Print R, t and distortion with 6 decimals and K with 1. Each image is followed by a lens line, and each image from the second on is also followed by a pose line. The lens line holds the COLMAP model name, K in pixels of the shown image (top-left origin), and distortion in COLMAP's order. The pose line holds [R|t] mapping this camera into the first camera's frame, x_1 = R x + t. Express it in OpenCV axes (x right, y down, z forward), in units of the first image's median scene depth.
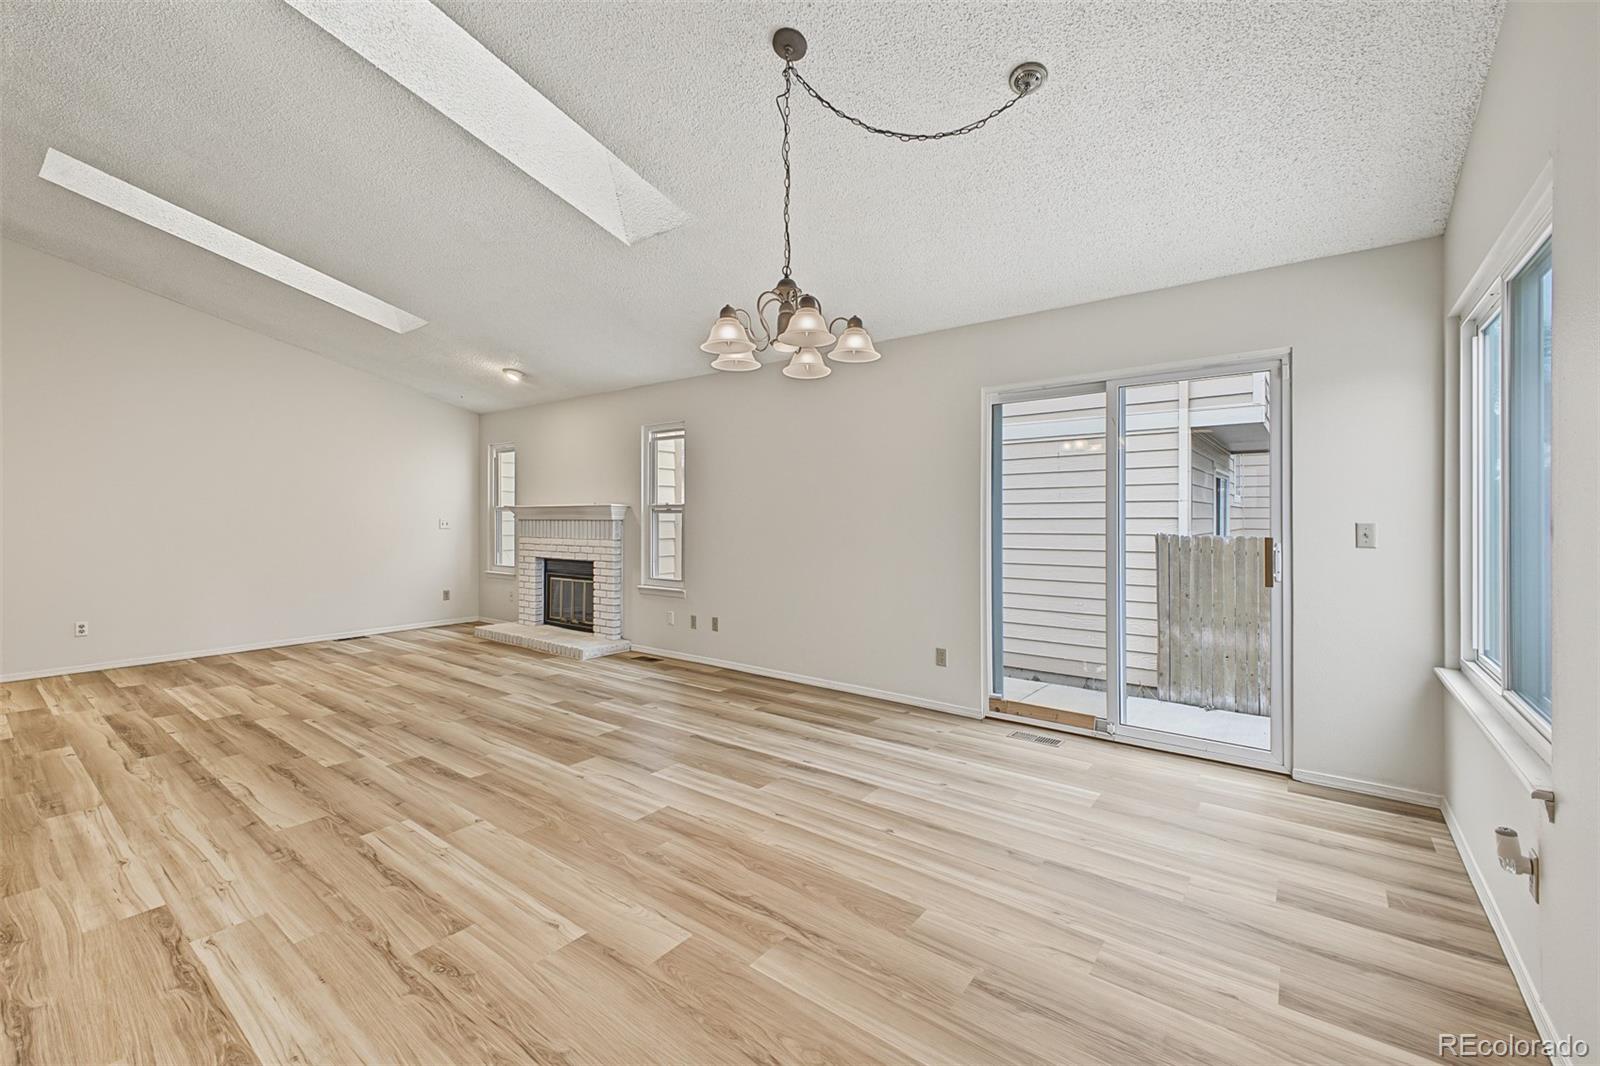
lens RADIAL K [[665.5, 0, 792.9], [0, 665.5, 513.8], [0, 0, 1]] dist [0.002473, -0.000107]
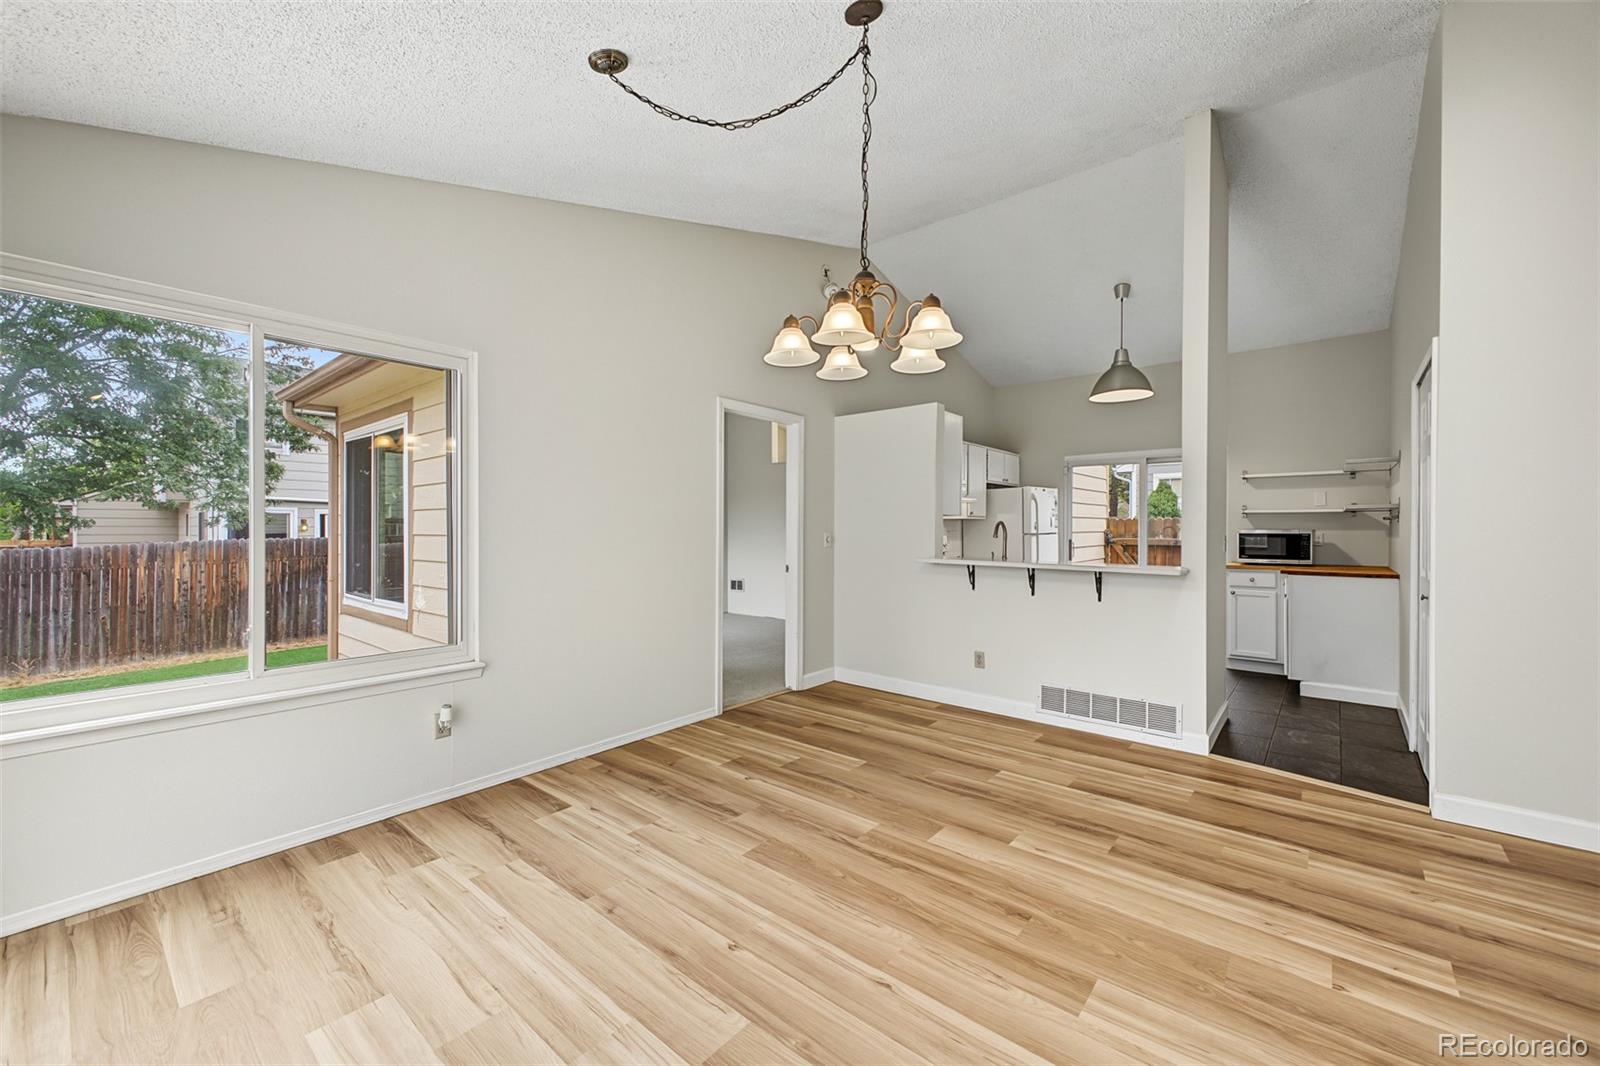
lens RADIAL K [[632.4, 0, 801.2], [0, 632.4, 530.0], [0, 0, 1]] dist [0.015204, -0.004215]
pose [[-0.999222, 0.000000, 0.039440, 0.036364], [-0.000108, 0.999996, -0.002733, 0.007279], [-0.039440, -0.002735, -0.999218, 1.599926]]
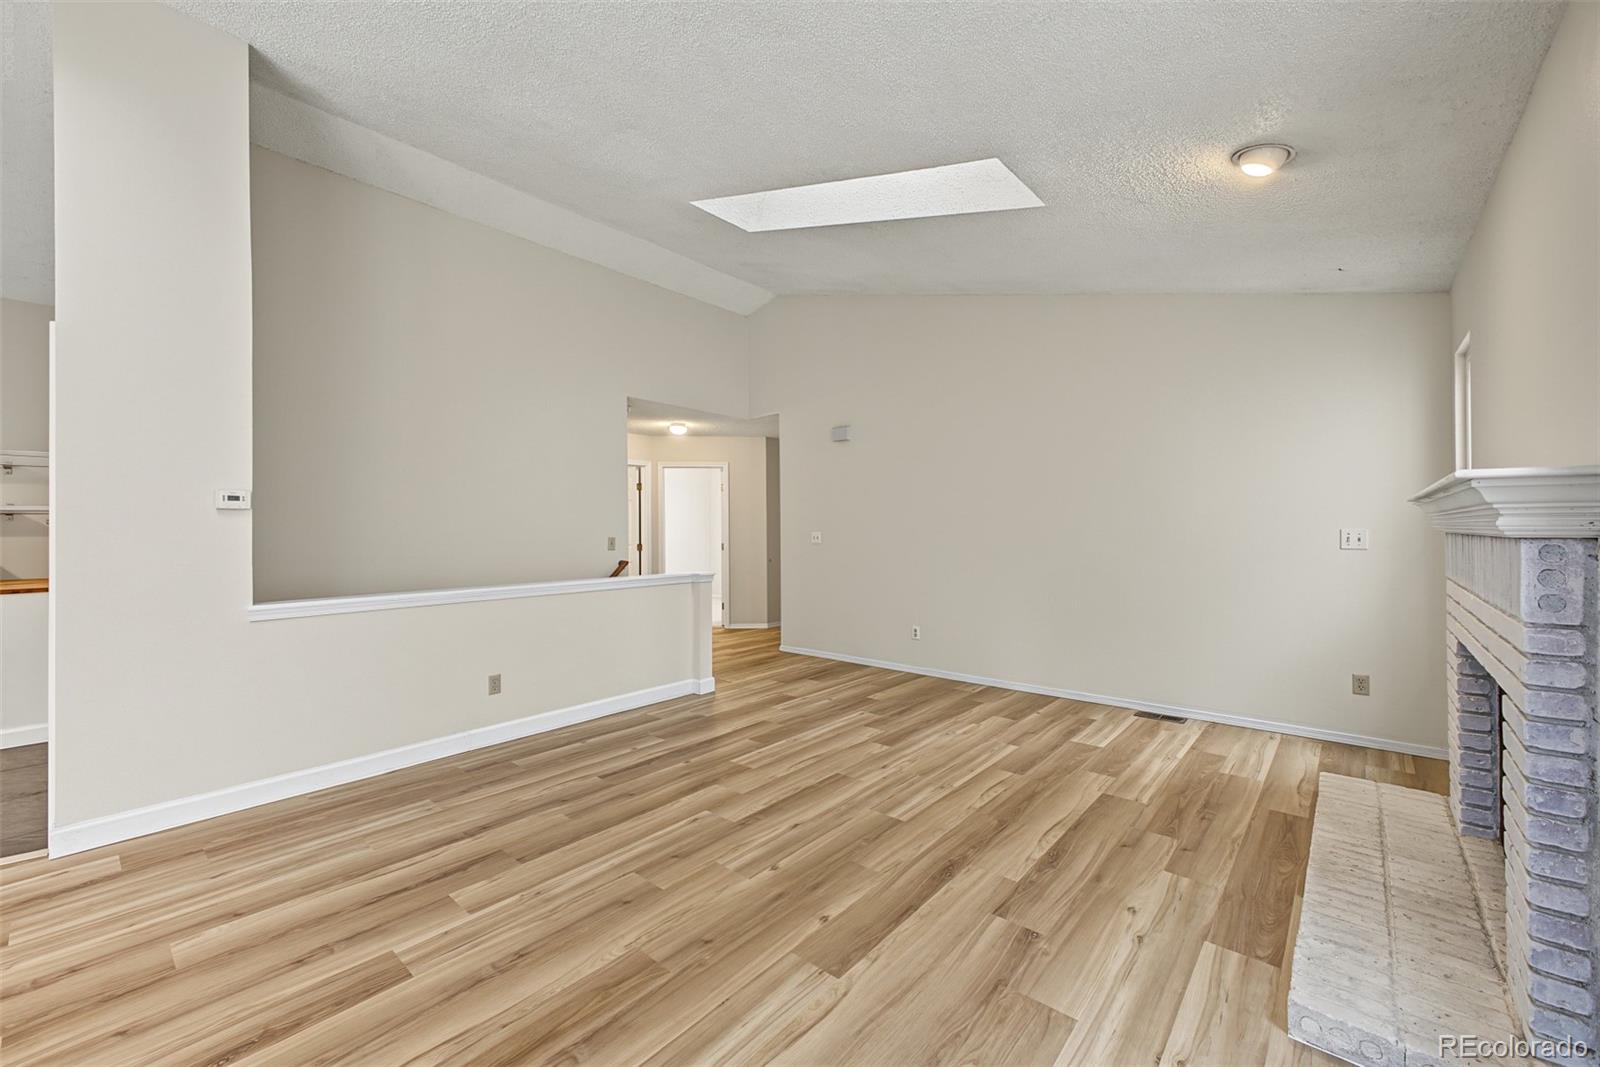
lens RADIAL K [[632.4, 0, 801.2], [0, 632.4, 530.5], [0, 0, 1]] dist [0.015204, -0.004215]
pose [[-0.053886, 0.003392, -0.998541, -0.072631], [0.012698, 0.999916, 0.002712, 0.006160], [0.998466, -0.012533, -0.053925, 1.660977]]
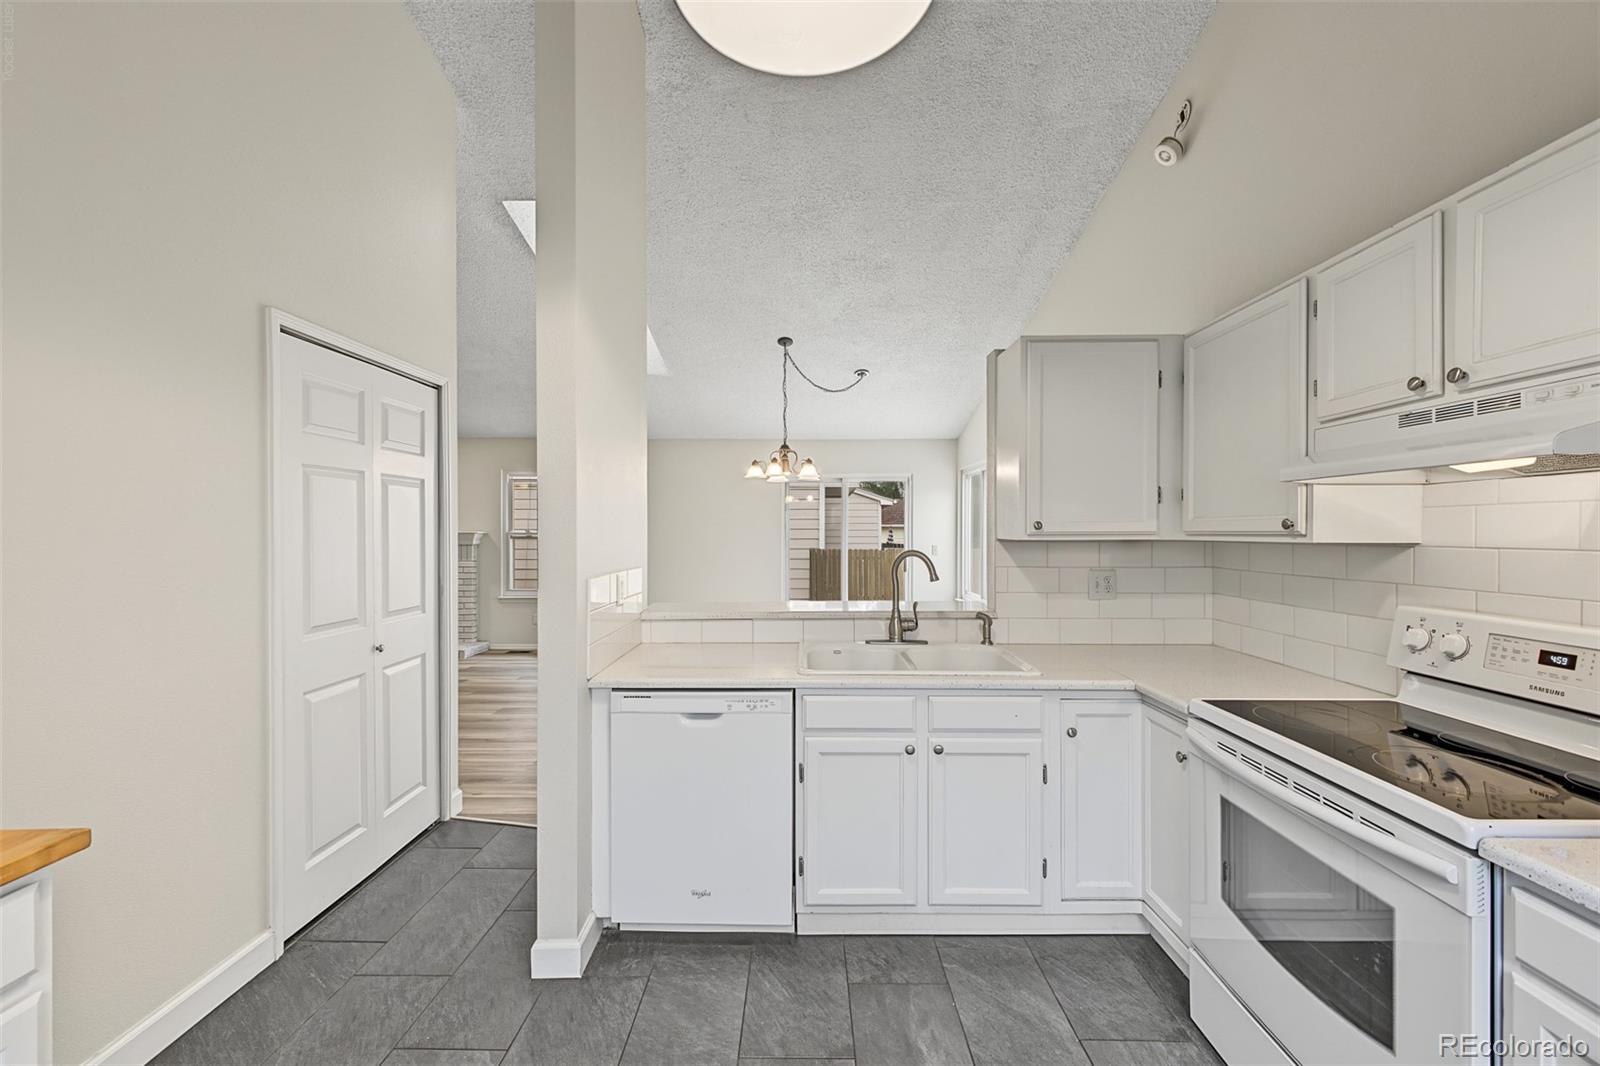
lens RADIAL K [[632.4, 0, 801.2], [0, 632.4, 530.0], [0, 0, 1]] dist [0.015204, -0.004215]
pose [[0.792528, 0.000734, 0.609835, -1.098204], [-0.003360, 0.999989, 0.003164, -0.051093], [-0.609826, -0.004556, 0.792522, -0.656933]]
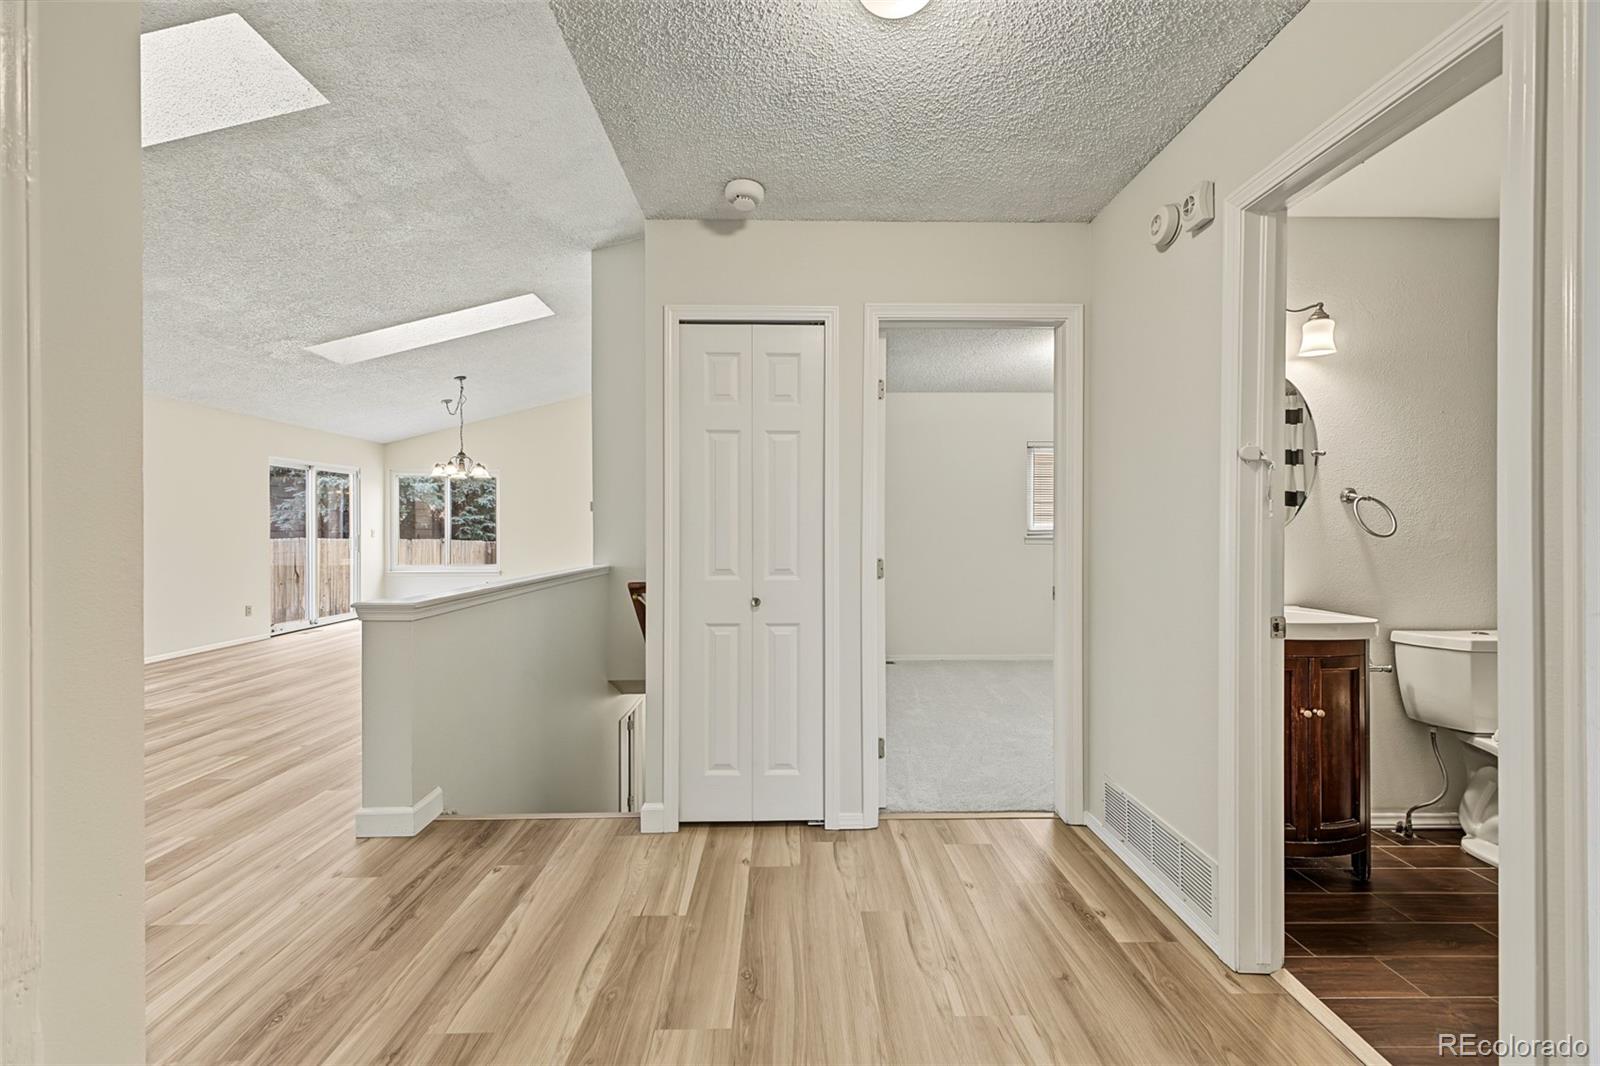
lens RADIAL K [[632.4, 0, 801.2], [0, 632.4, 530.0], [0, 0, 1]] dist [0.015204, -0.004215]
pose [[-0.629111, 0.002419, 0.777312, -2.890753], [0.001103, 0.999997, -0.002219, 0.024550], [-0.777315, -0.000538, -0.629112, 1.401478]]
